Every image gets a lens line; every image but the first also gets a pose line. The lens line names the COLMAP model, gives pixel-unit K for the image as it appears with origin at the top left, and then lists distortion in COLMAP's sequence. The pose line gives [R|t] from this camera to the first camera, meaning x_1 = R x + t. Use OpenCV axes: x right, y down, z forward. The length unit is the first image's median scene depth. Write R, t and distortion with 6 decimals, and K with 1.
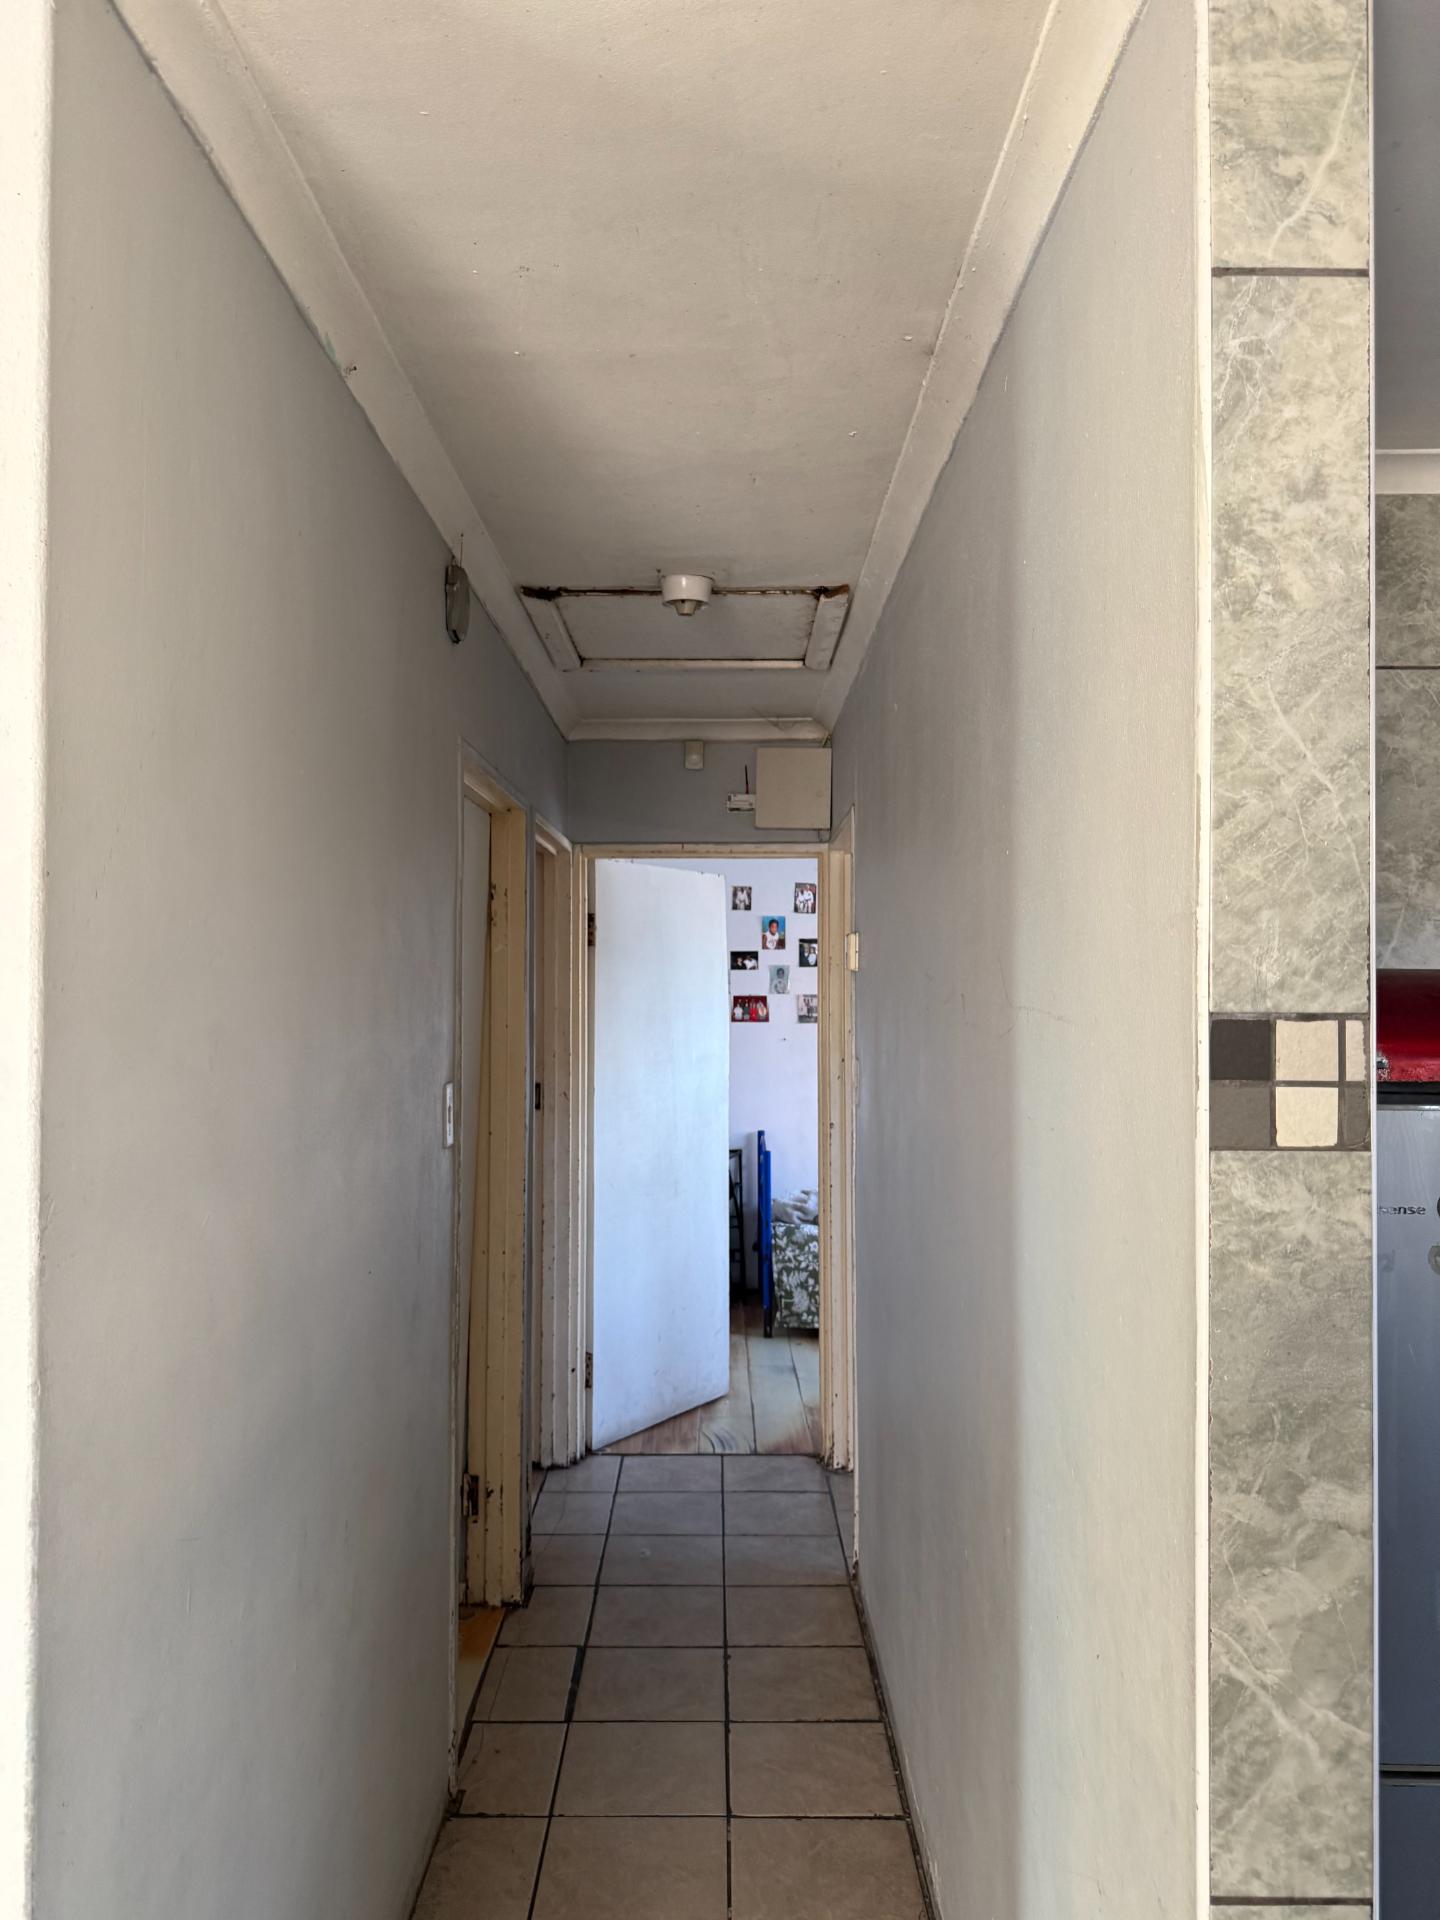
lens RADIAL K [[1361.4, 0, 709.0], [0, 1361.4, 957.0], [0, 0, 1]] dist [0.036690, -0.050514]
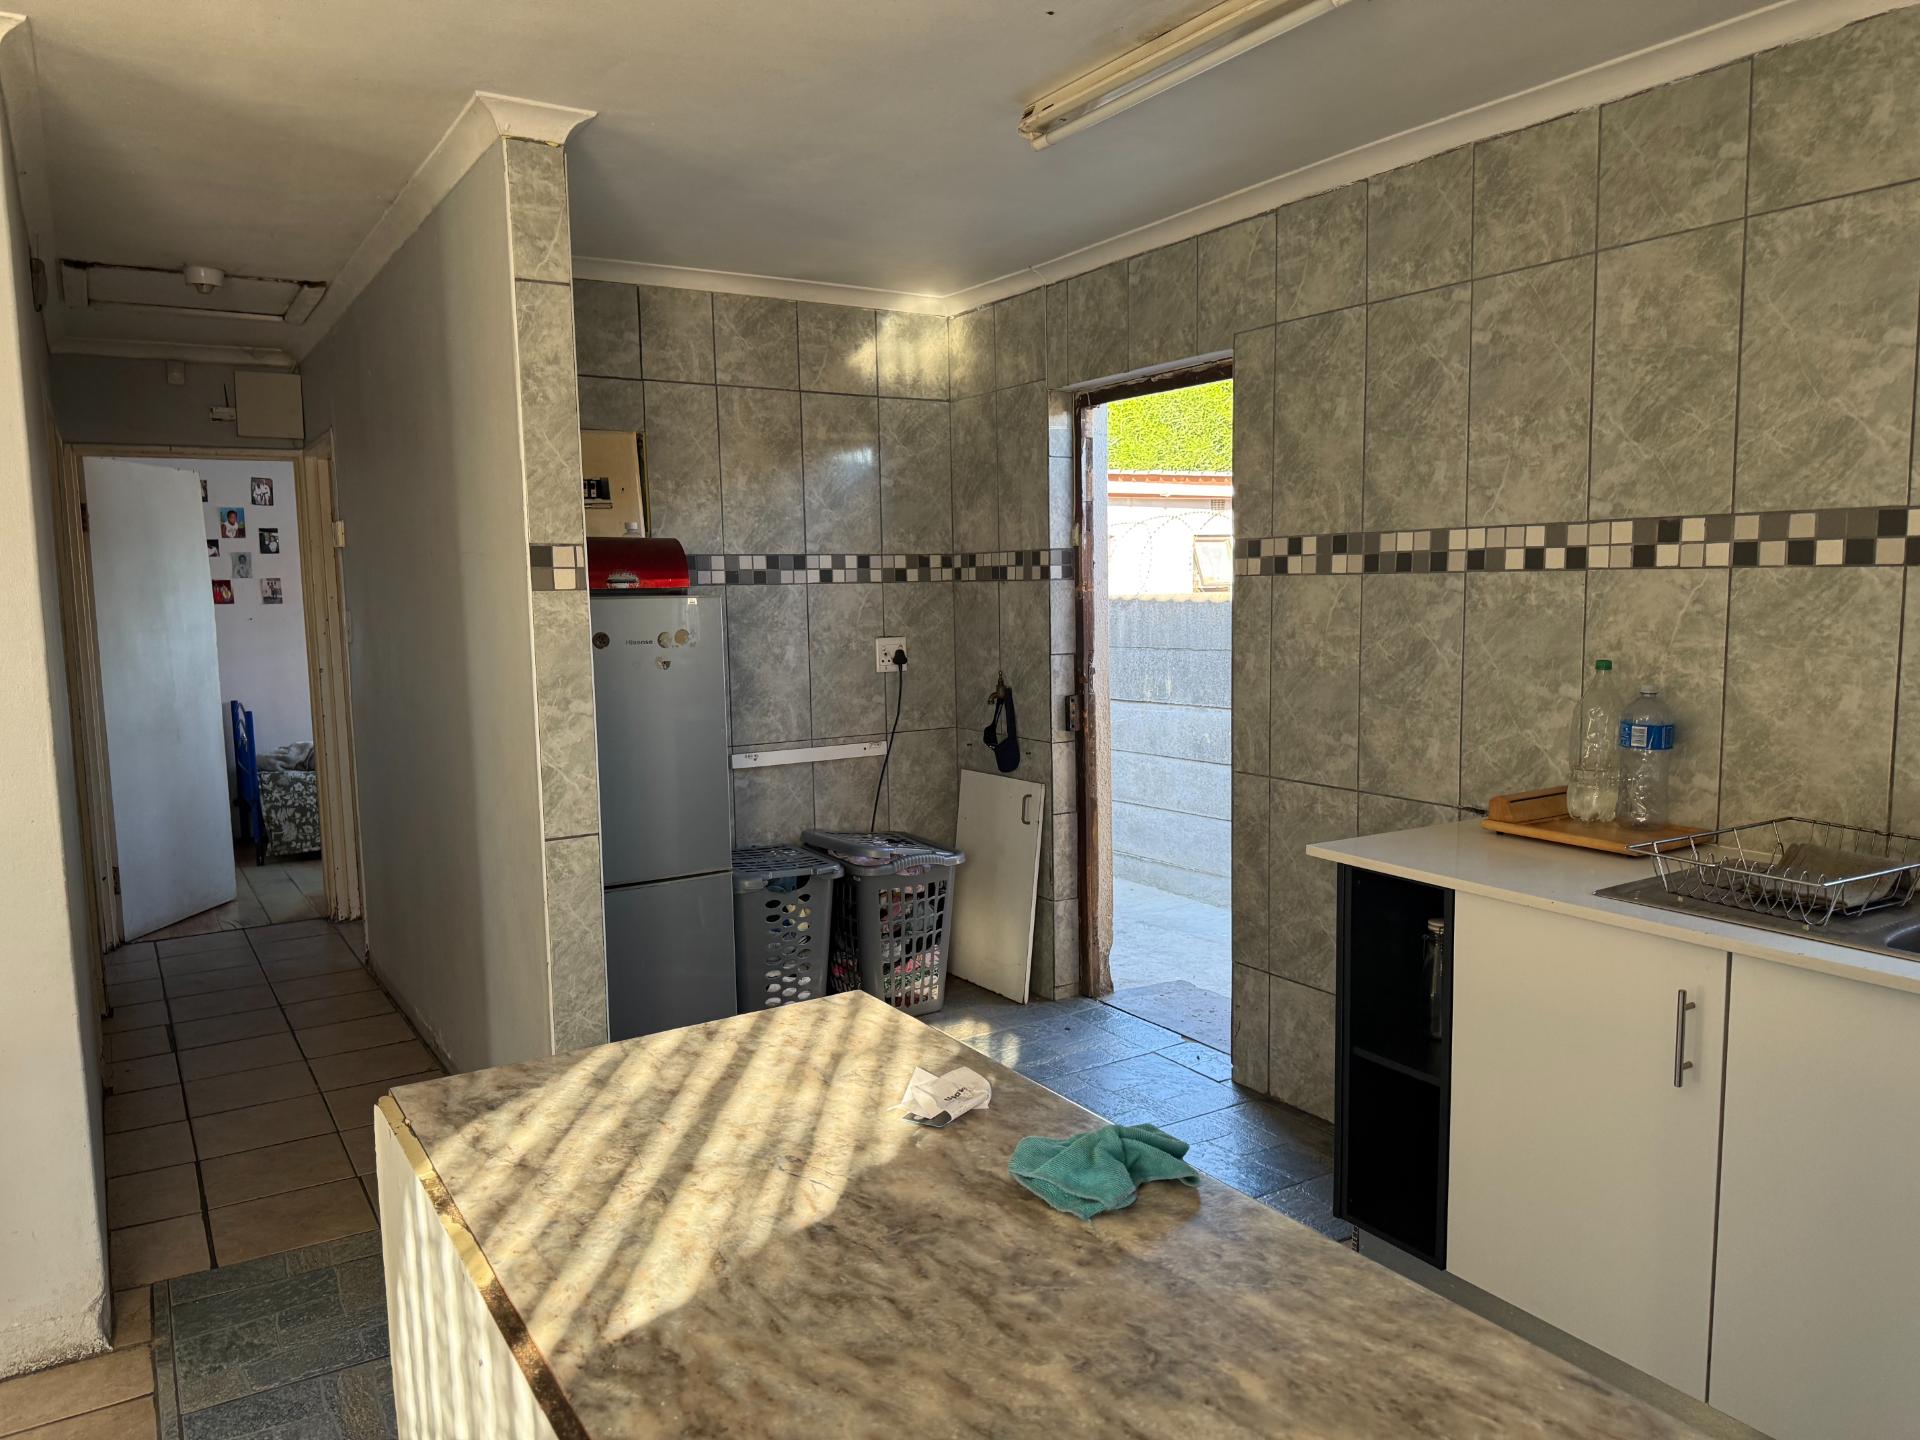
lens RADIAL K [[1361.4, 0, 992.4], [0, 1361.4, 733.2], [0, 0, 1]] dist [0.036690, -0.050514]
pose [[0.832314, -0.078774, 0.548679, -0.148360], [0.006868, 0.991240, 0.131893, 0.021882], [-0.554263, -0.106008, 0.825564, -0.670516]]
